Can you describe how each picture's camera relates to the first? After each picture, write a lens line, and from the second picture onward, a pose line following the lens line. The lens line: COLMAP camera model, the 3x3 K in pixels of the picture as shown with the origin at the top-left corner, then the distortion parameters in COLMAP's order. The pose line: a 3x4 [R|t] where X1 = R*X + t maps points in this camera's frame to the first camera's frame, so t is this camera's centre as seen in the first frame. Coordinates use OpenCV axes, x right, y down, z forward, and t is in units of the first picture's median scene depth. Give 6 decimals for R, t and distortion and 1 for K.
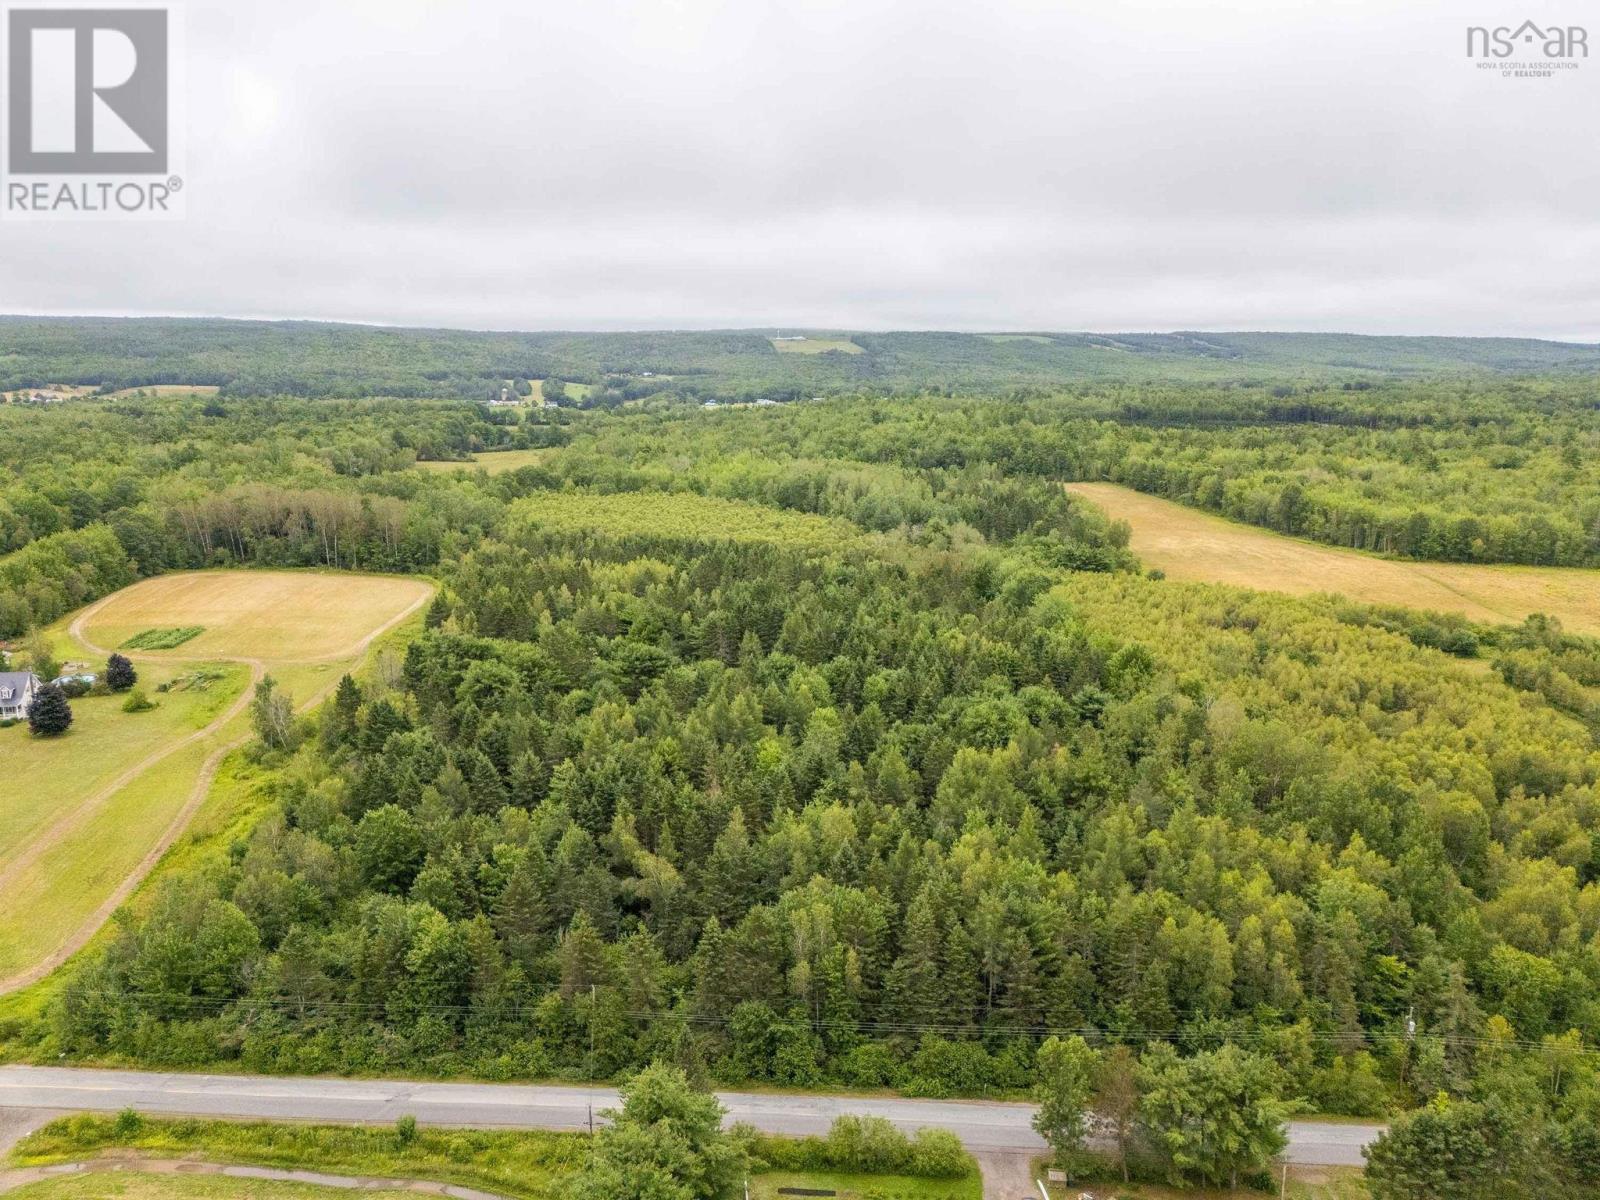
lens RADIAL K [[1175.5, 0, 800.9], [0, 1175.5, 607.0], [0, 0, 1]] dist [0.071497, -0.061584]
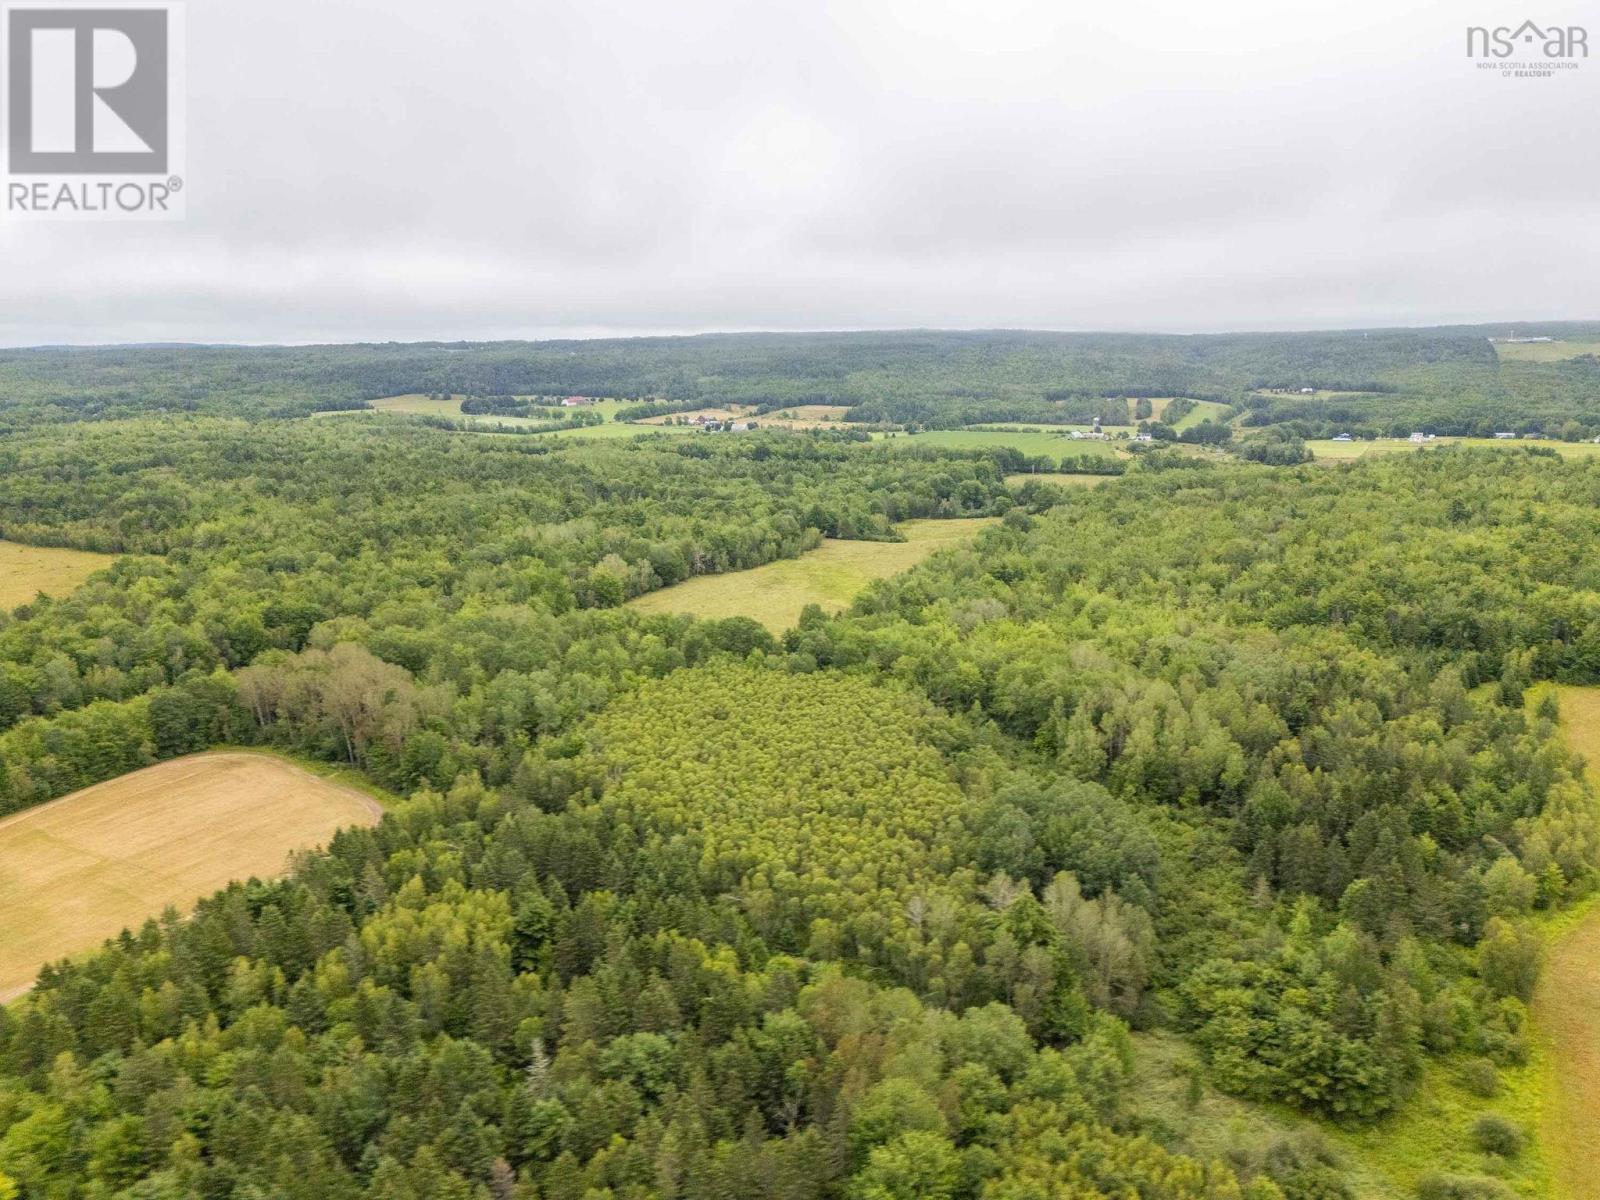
lens RADIAL K [[1175.5, 0, 800.7], [0, 1175.5, 599.7], [0, 0, 1]] dist [0.071497, -0.061584]
pose [[0.833915, 0.107432, -0.541335, 0.385288], [-0.107189, 0.993721, 0.032090, -0.268559], [0.541383, 0.031265, 0.840194, 0.602413]]
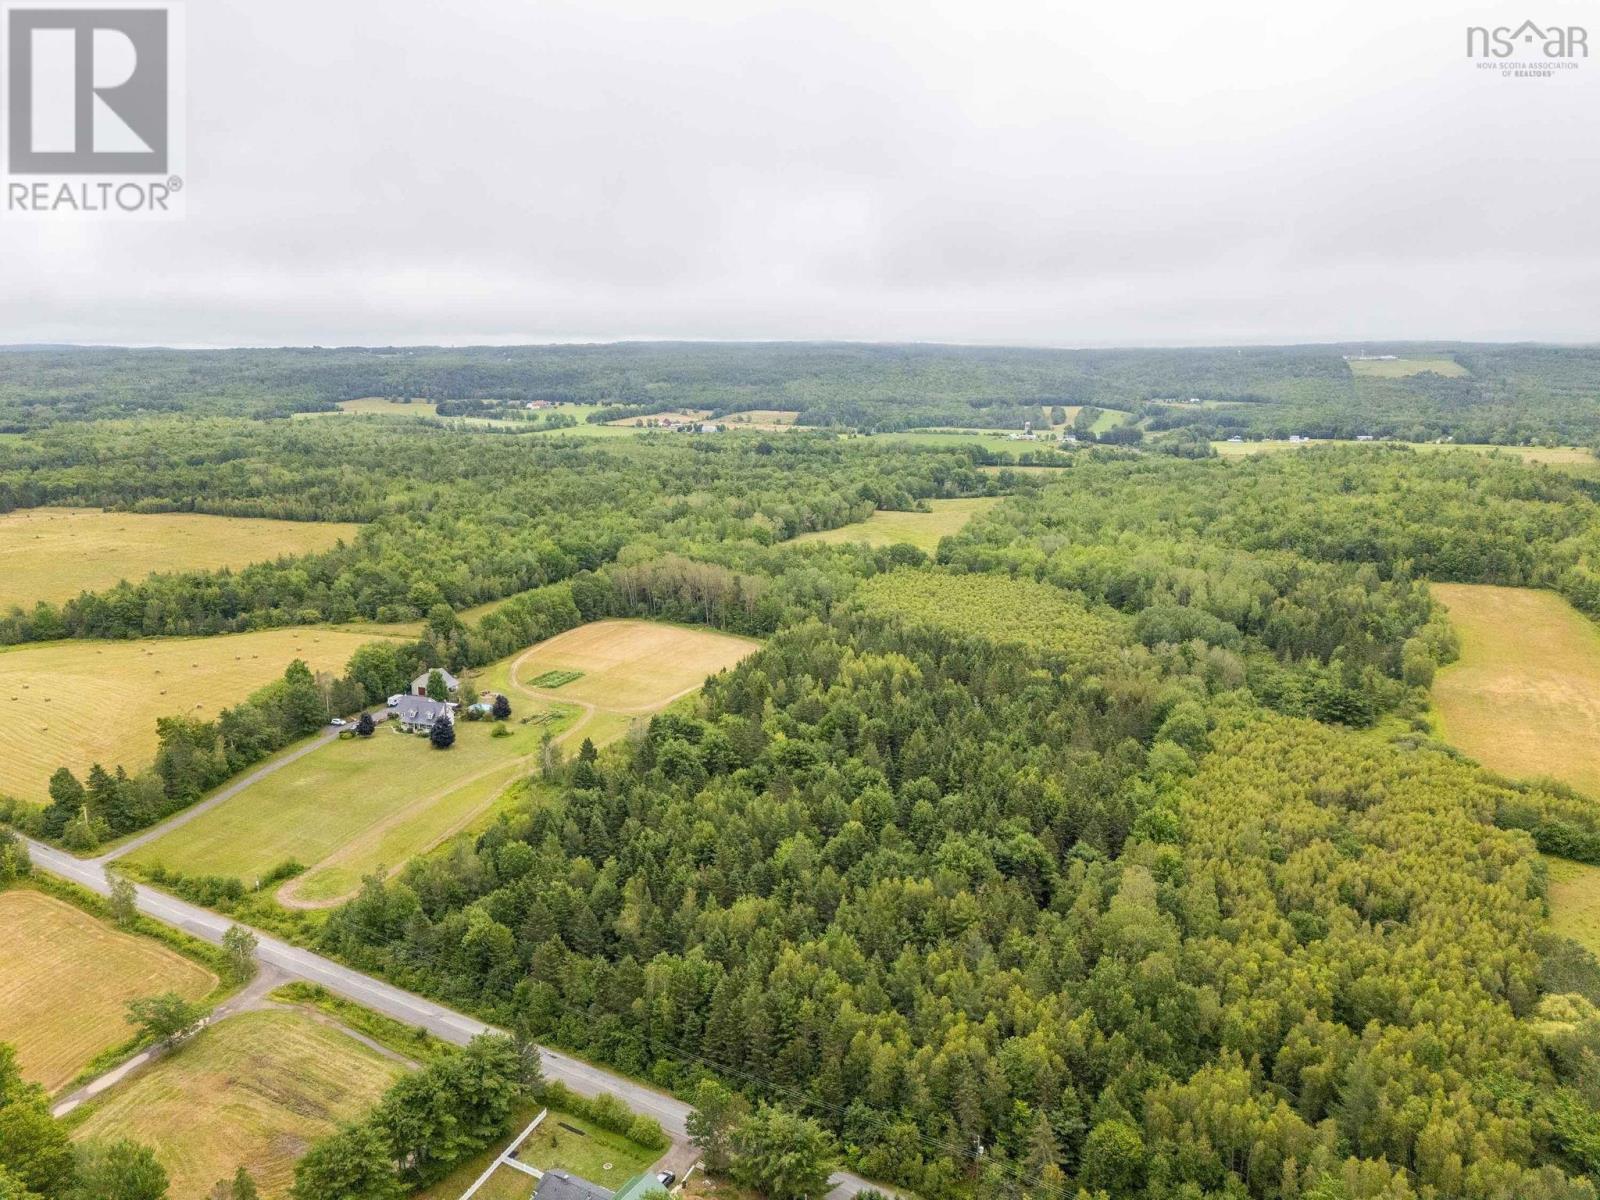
lens RADIAL K [[1175.5, 0, 797.7], [0, 1175.5, 606.2], [0, 0, 1]] dist [0.071497, -0.061584]
pose [[0.883839, 0.097850, -0.457443, 0.363858], [-0.099843, 0.994805, 0.019886, -0.116345], [0.457013, 0.028096, 0.889016, -0.141483]]
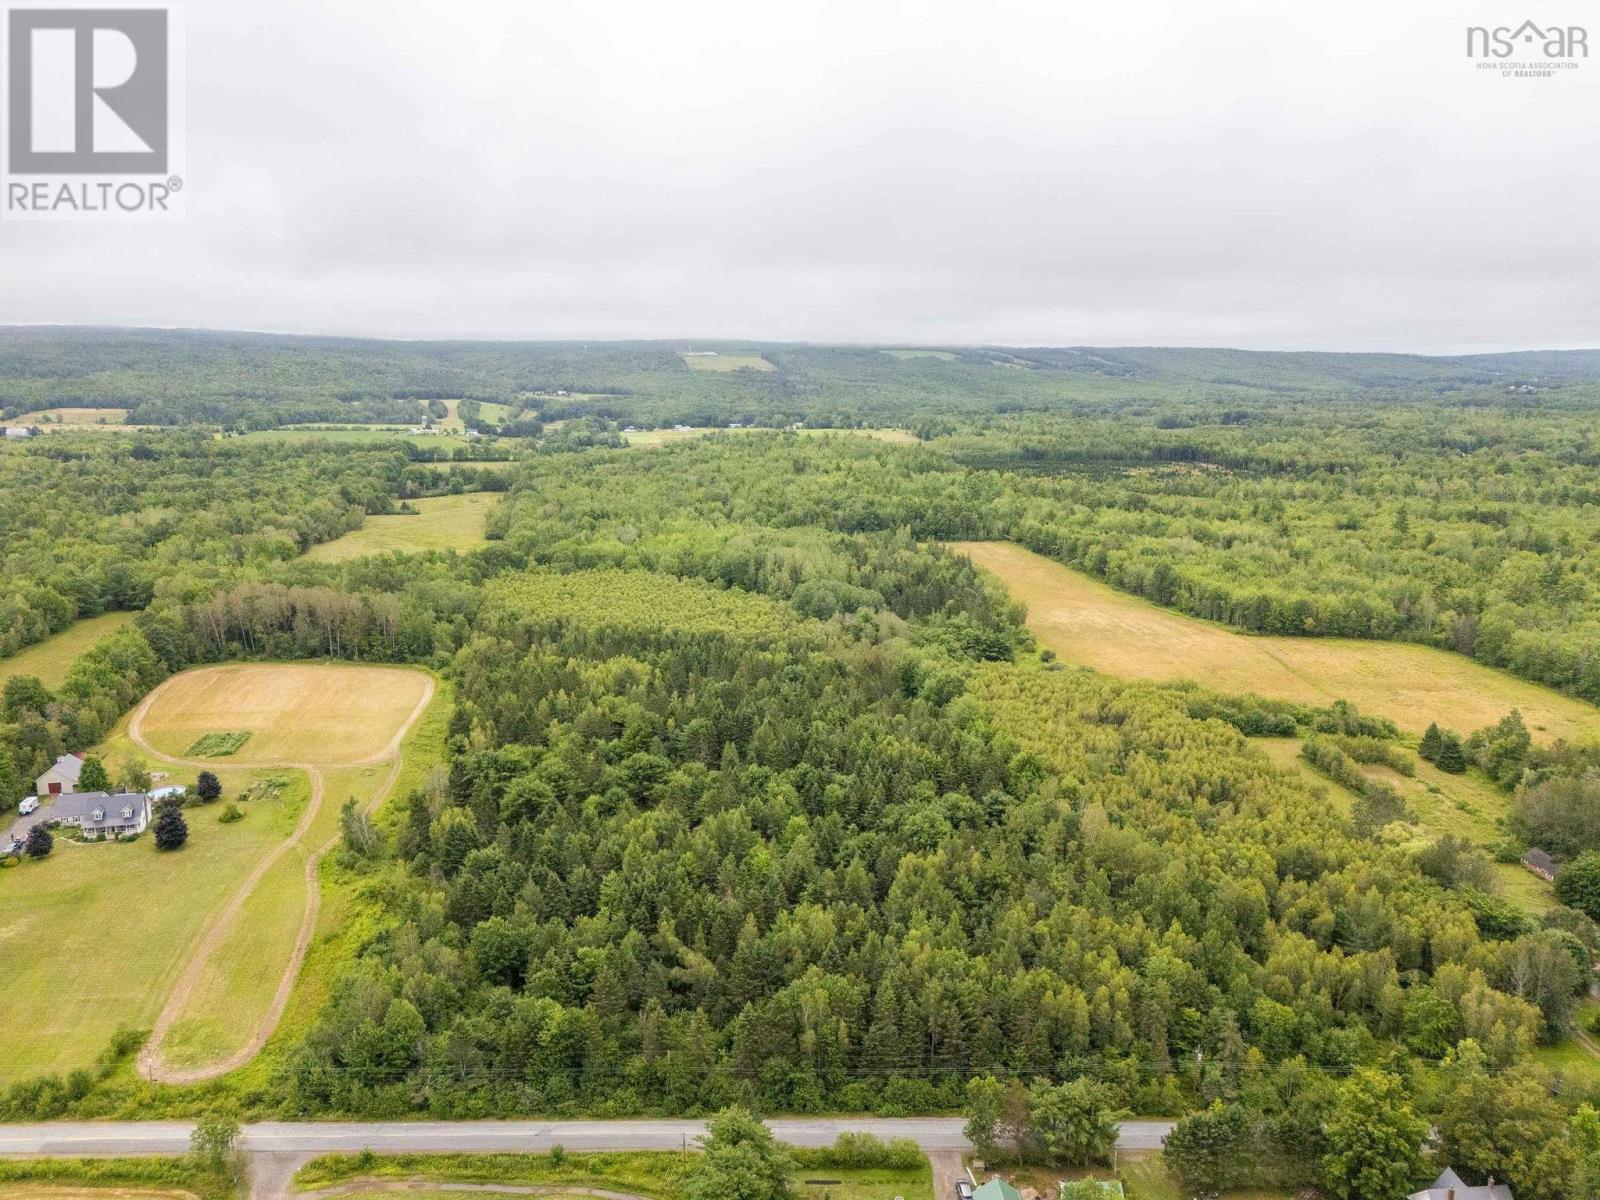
lens RADIAL K [[1175.5, 0, 801.0], [0, 1175.5, 610.8], [0, 0, 1]] dist [0.071497, -0.061584]
pose [[0.996938, -0.011758, 0.077313, -0.050235], [0.011454, 0.999925, 0.004377, -0.100265], [-0.077359, -0.003479, 0.996997, -0.208573]]
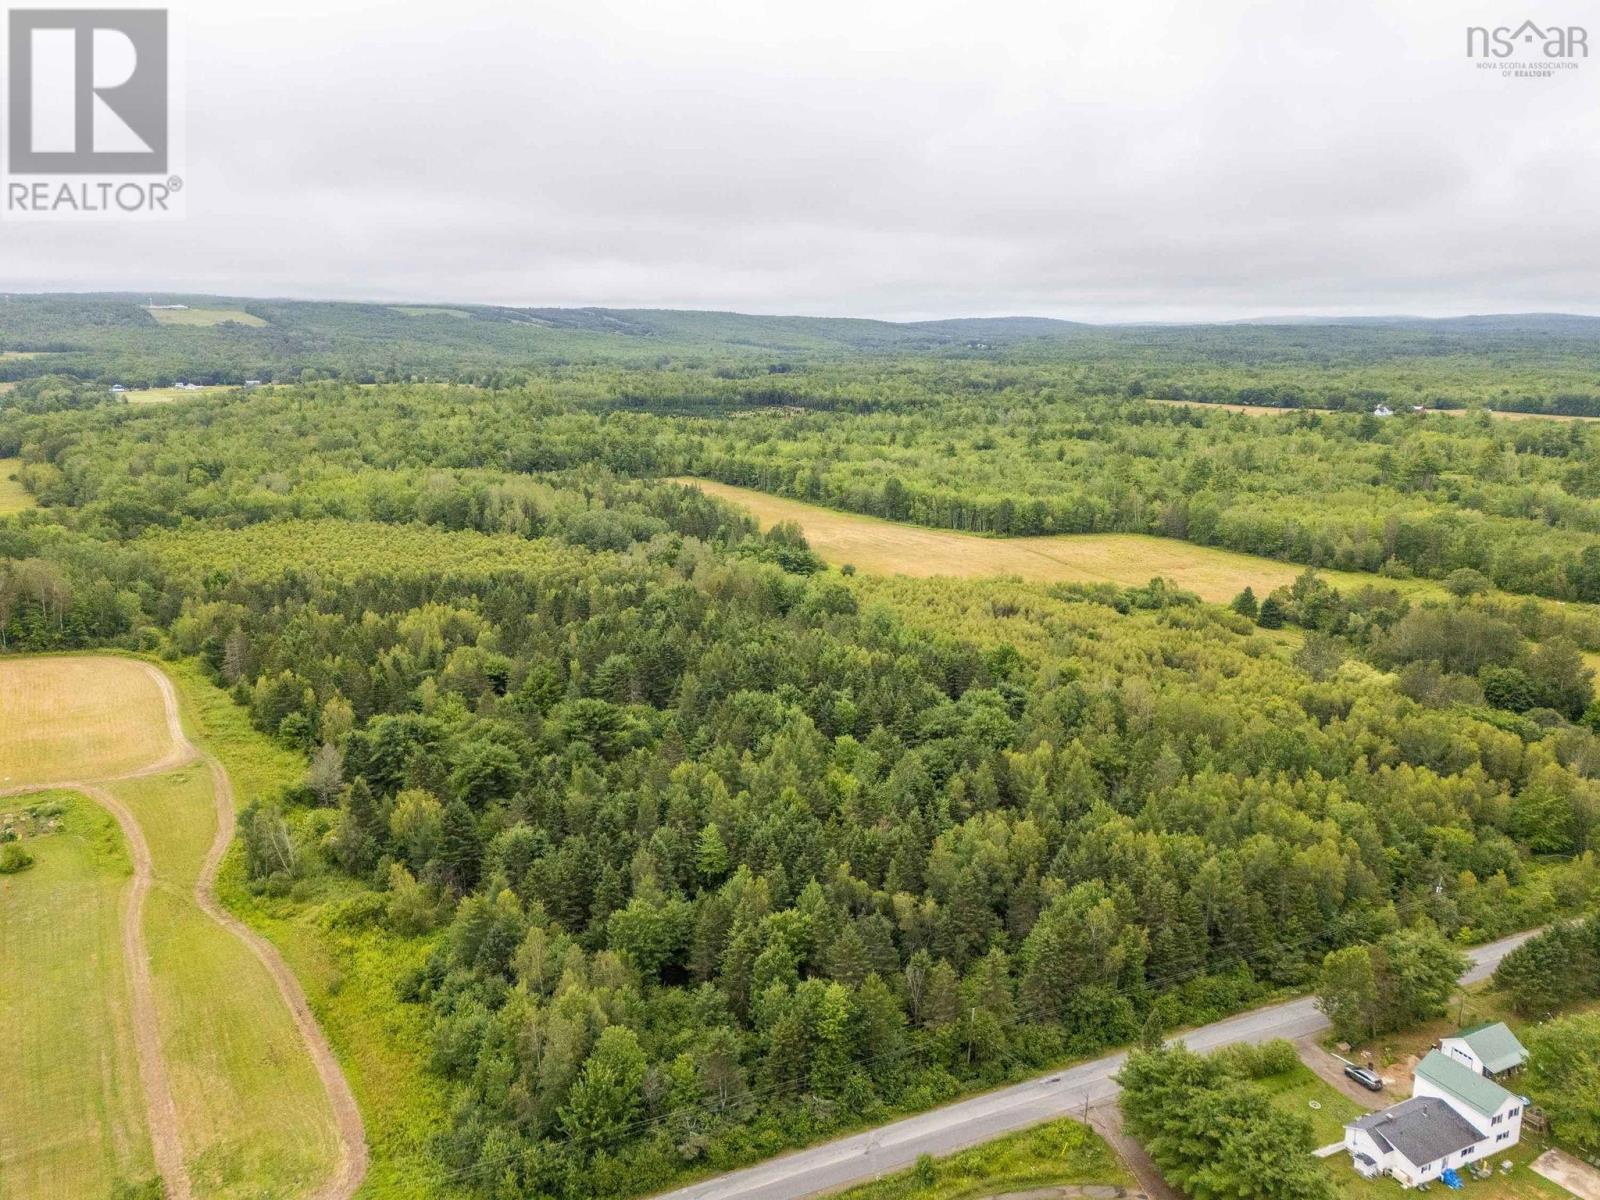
lens RADIAL K [[1175.5, 0, 801.4], [0, 1175.5, 610.2], [0, 0, 1]] dist [0.071497, -0.061584]
pose [[0.877582, -0.108292, 0.467036, -0.353130], [0.095327, 0.994119, 0.051382, -0.063756], [-0.469853, -0.000571, 0.882744, 0.017648]]
